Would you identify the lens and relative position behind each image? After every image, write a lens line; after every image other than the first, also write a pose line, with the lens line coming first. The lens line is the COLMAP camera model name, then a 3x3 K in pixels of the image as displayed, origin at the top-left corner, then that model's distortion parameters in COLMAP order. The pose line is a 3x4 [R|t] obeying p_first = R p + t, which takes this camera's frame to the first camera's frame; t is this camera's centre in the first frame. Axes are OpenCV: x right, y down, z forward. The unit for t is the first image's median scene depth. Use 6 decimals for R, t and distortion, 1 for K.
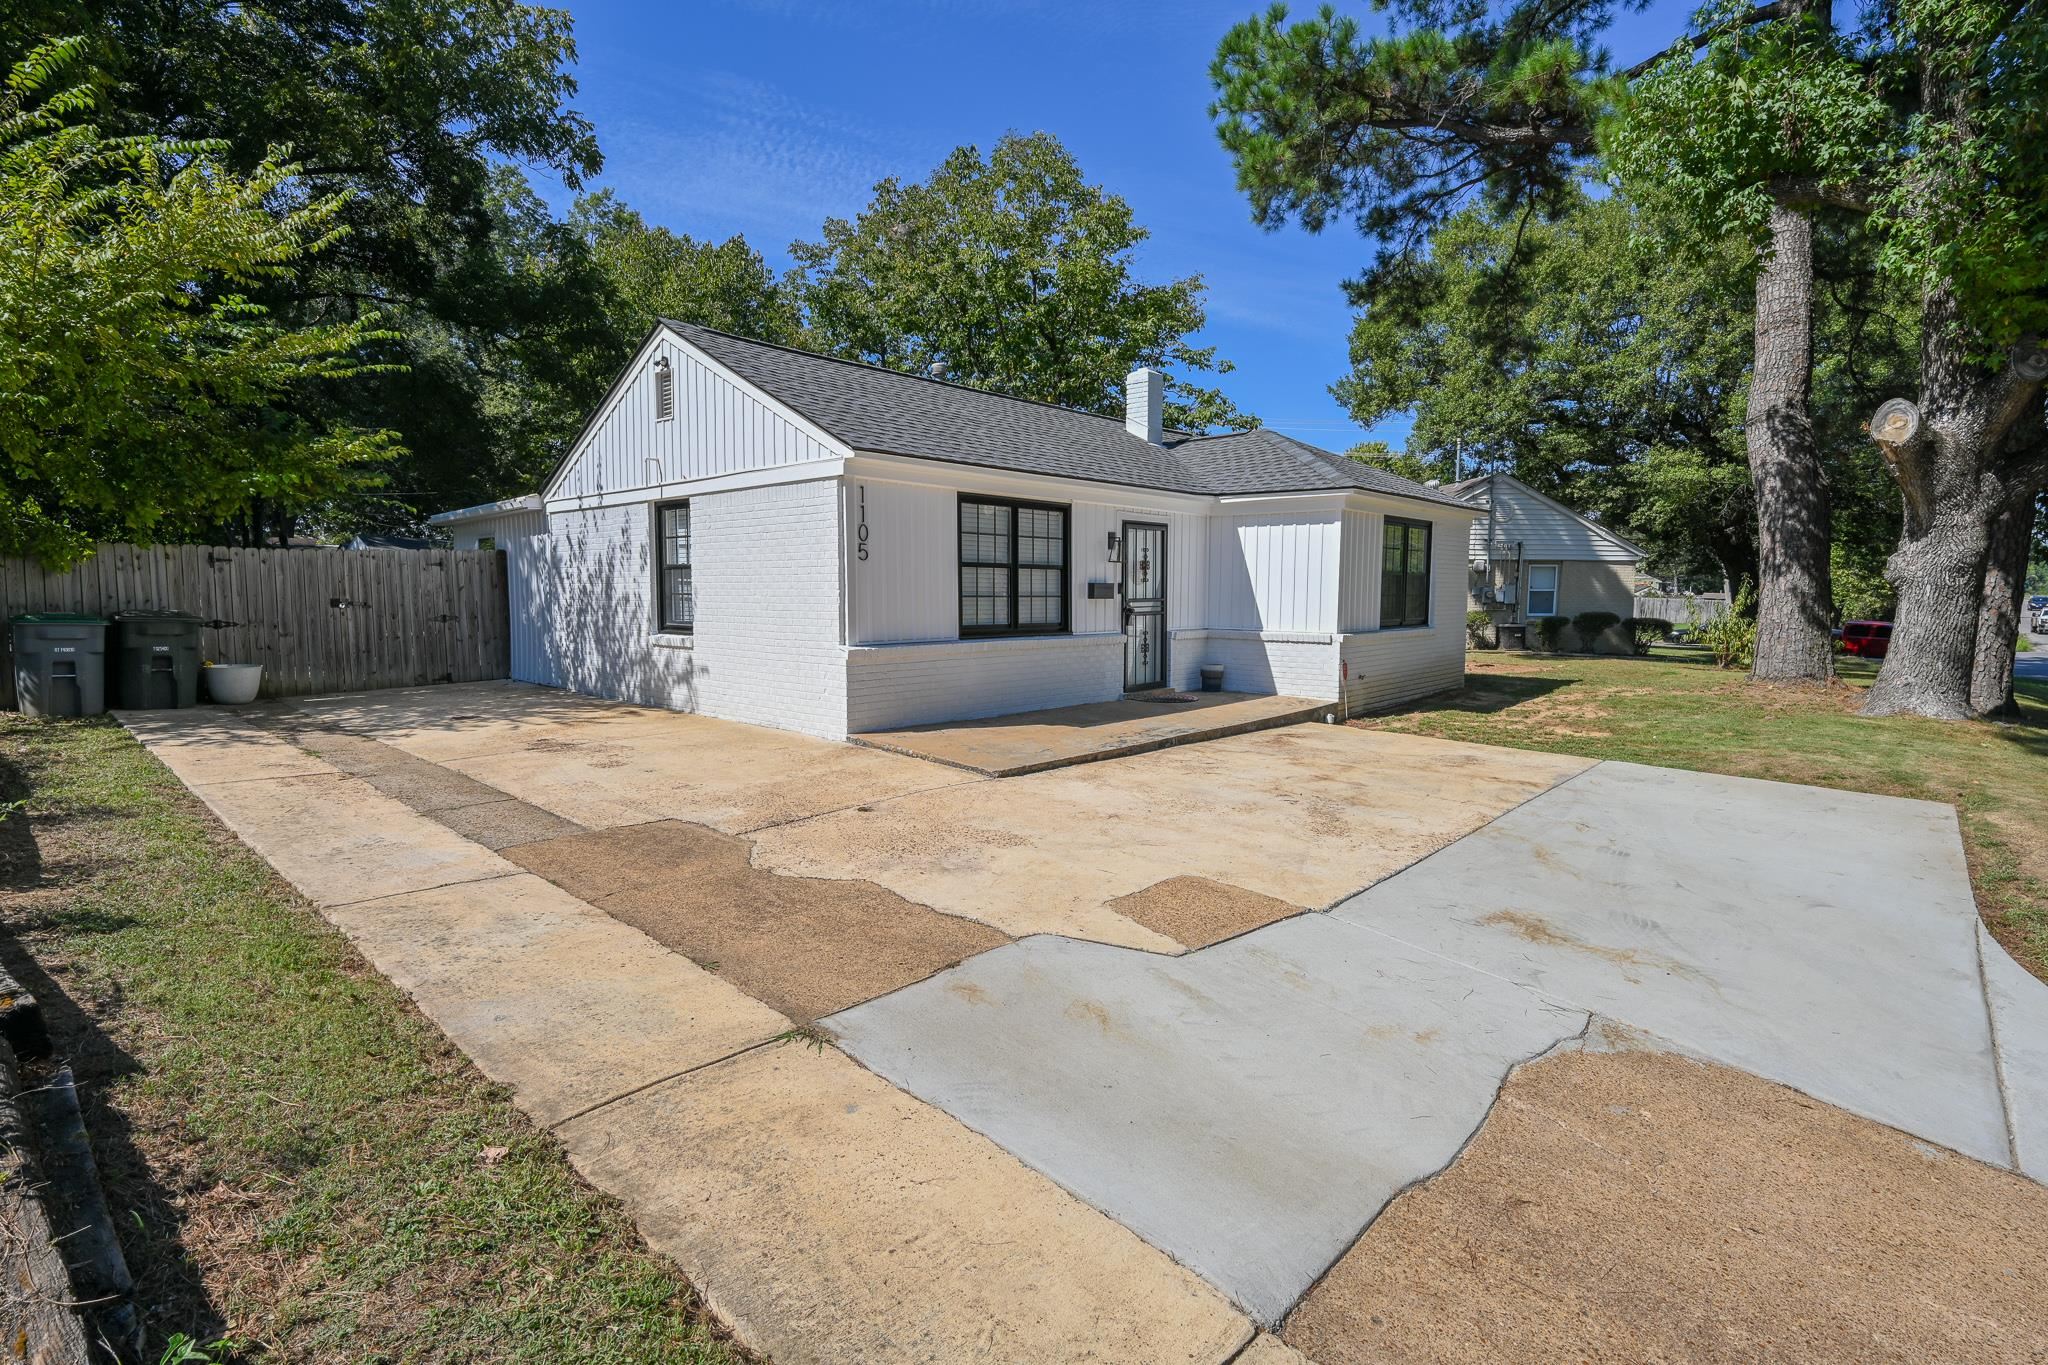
lens RADIAL K [[984.5, 0, 1023.5], [0, 984.5, 670.0], [0, 0, 1]] dist [-0.001223, -0.000063]
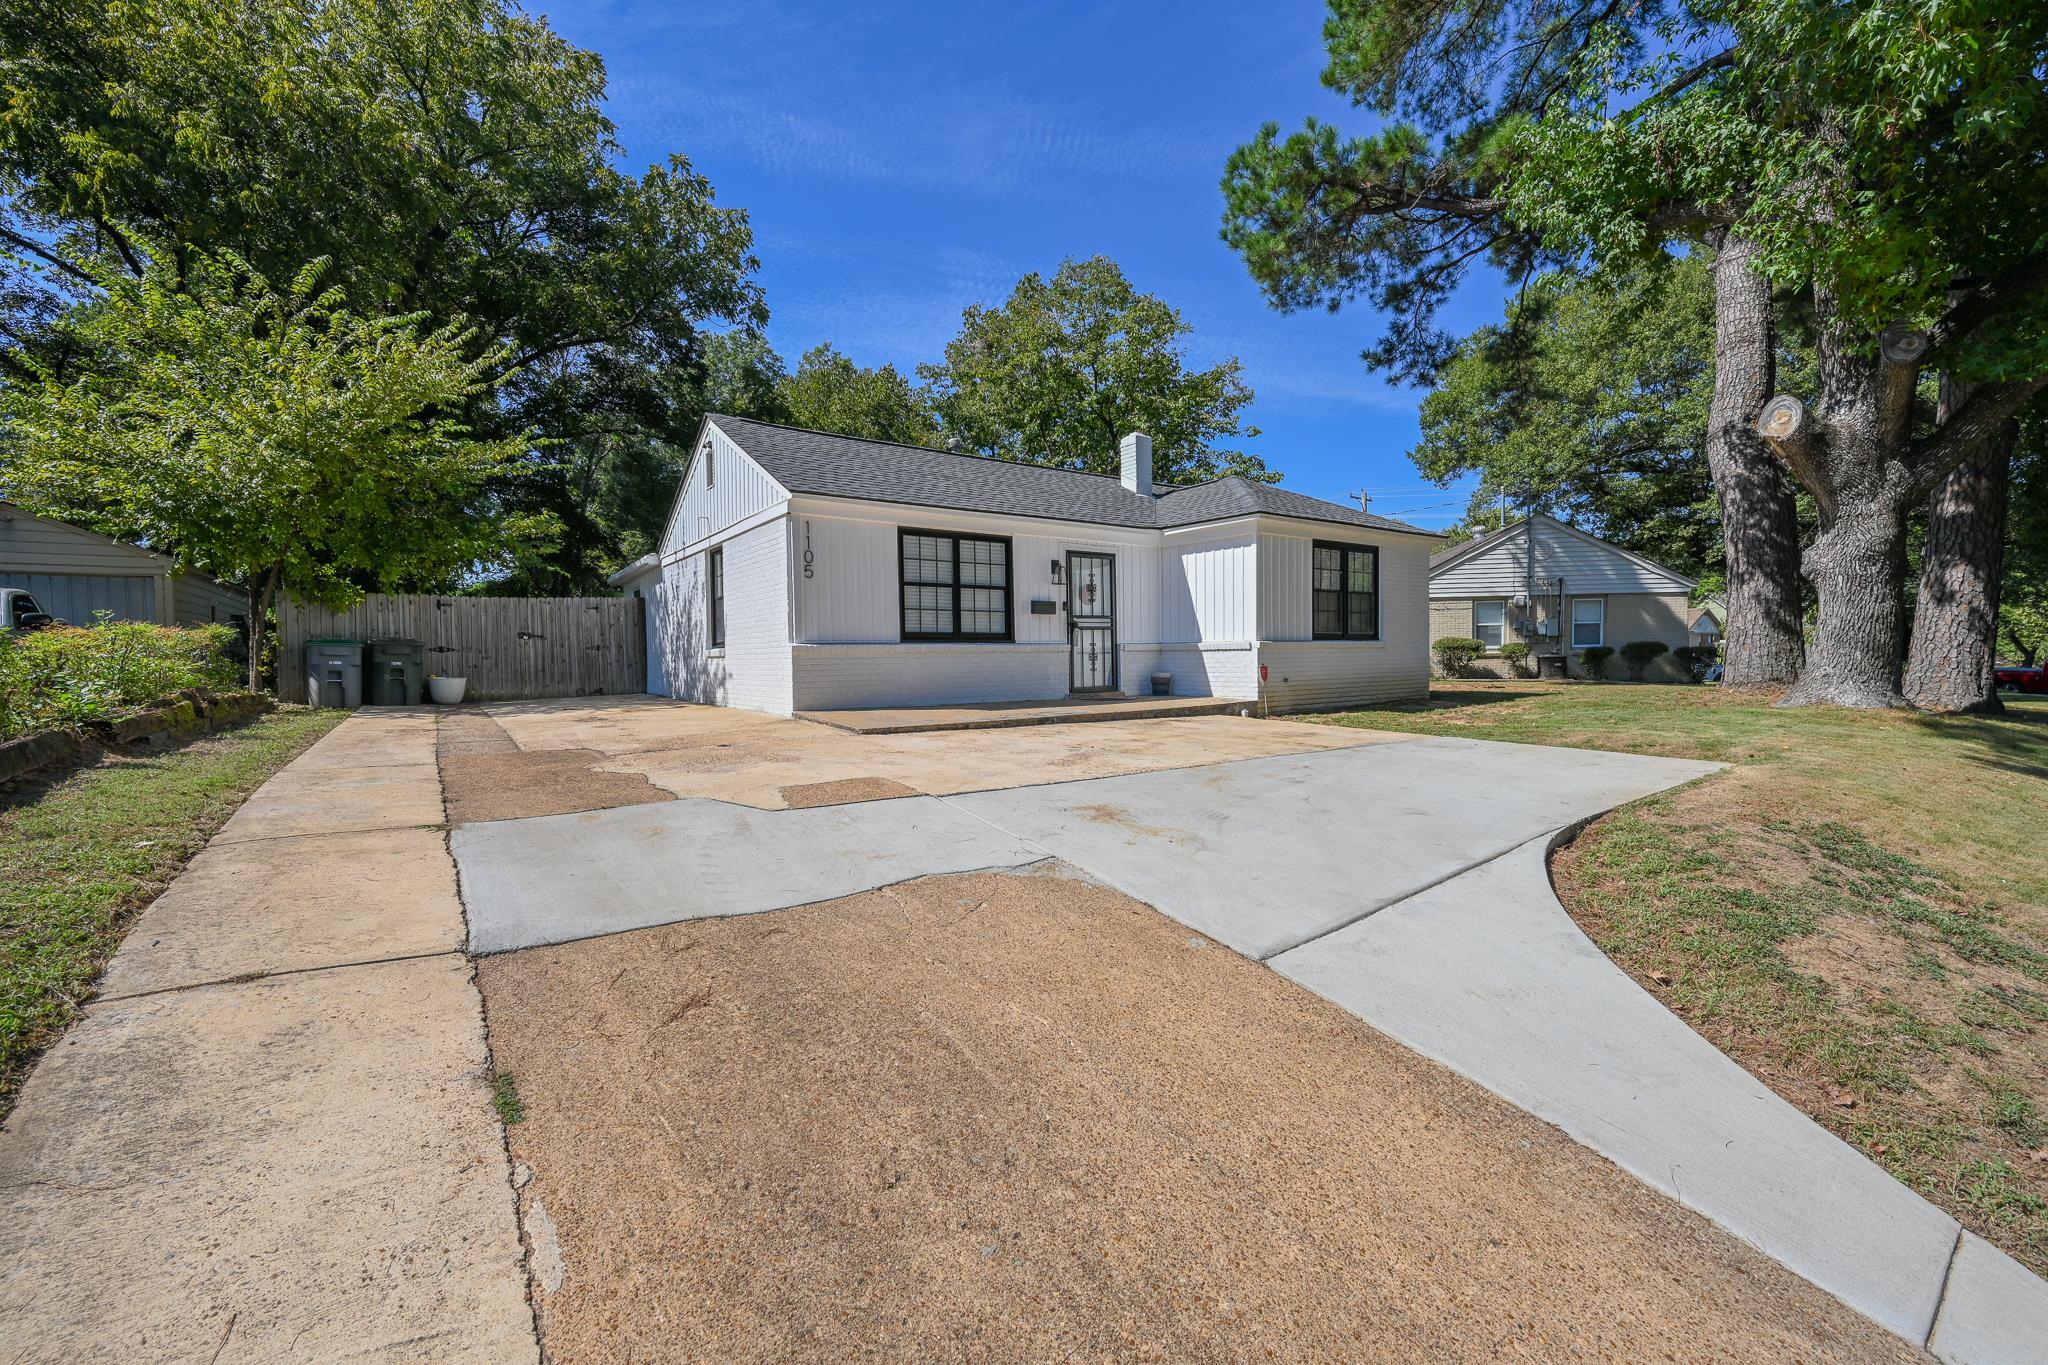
lens RADIAL K [[846.0, 0, 1024.0], [0, 846.0, 682.5], [0, 0, 1]] dist [-0.000918, -0.000041]
pose [[0.976995, -0.010621, -0.213000, 0.225092], [-0.000837, 0.998561, -0.053629, 0.055213], [0.213263, 0.052573, 0.975579, -0.014387]]
